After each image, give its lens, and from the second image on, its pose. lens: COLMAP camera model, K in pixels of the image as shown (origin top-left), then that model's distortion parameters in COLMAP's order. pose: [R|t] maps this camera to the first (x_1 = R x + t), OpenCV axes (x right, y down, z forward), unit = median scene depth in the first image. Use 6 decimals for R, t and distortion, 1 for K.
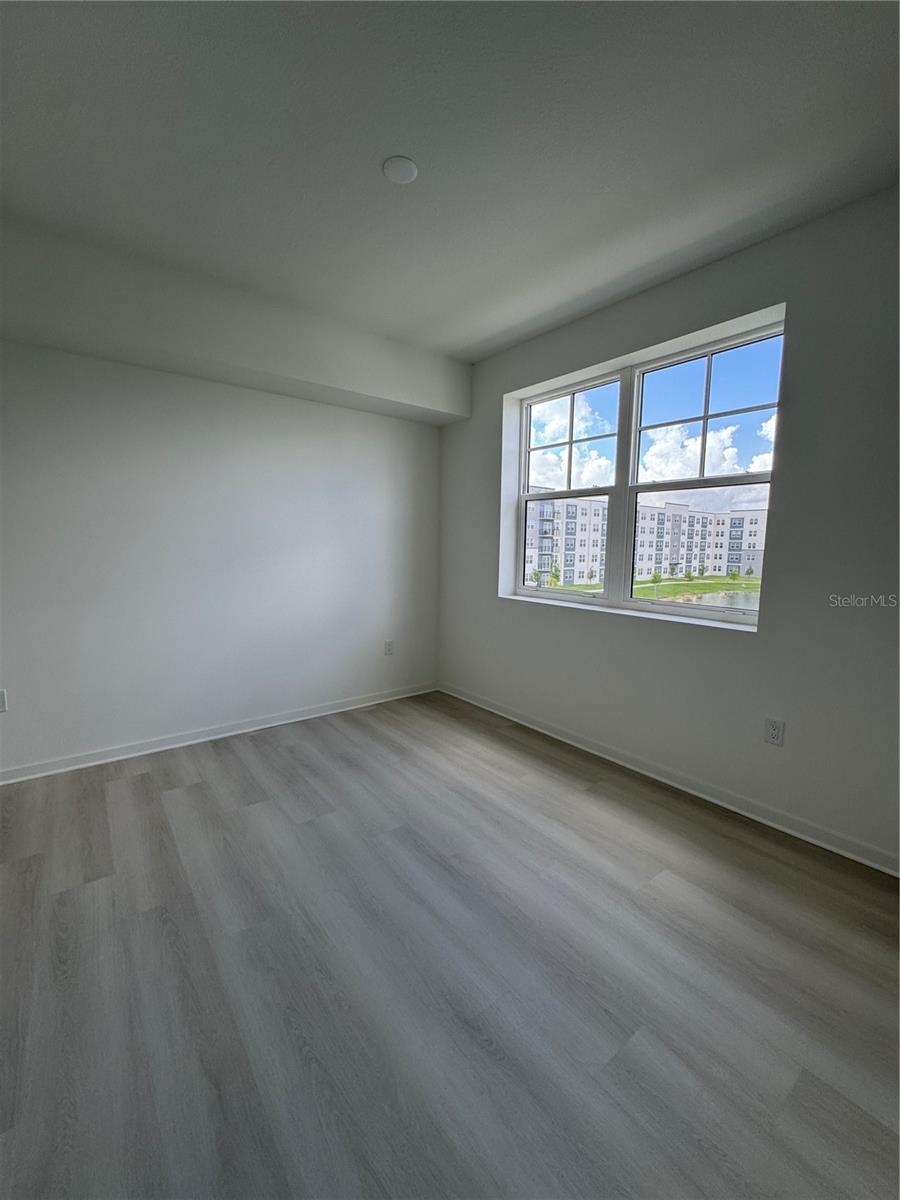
lens RADIAL K [[497.9, 0, 450.0], [0, 497.9, 600.0], [0, 0, 1]] dist [-0.000559, -0.000028]
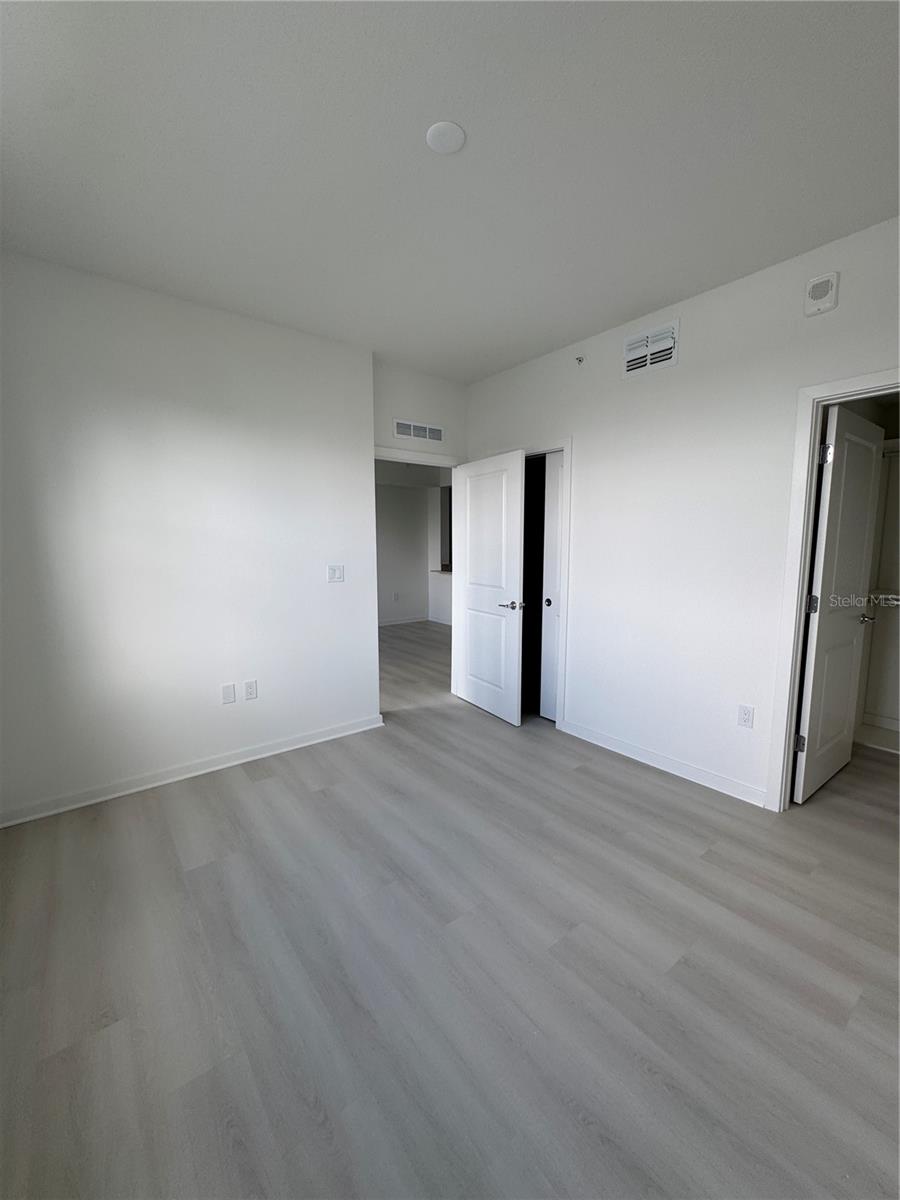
lens RADIAL K [[478.9, 0, 450.0], [0, 478.9, 600.0], [0, 0, 1]] dist [-0.002056, -0.000091]
pose [[-0.999918, -0.009269, -0.008876, -0.098400], [-0.011076, 0.972634, 0.232077, -0.234999], [0.006482, 0.232156, -0.972657, 1.787644]]
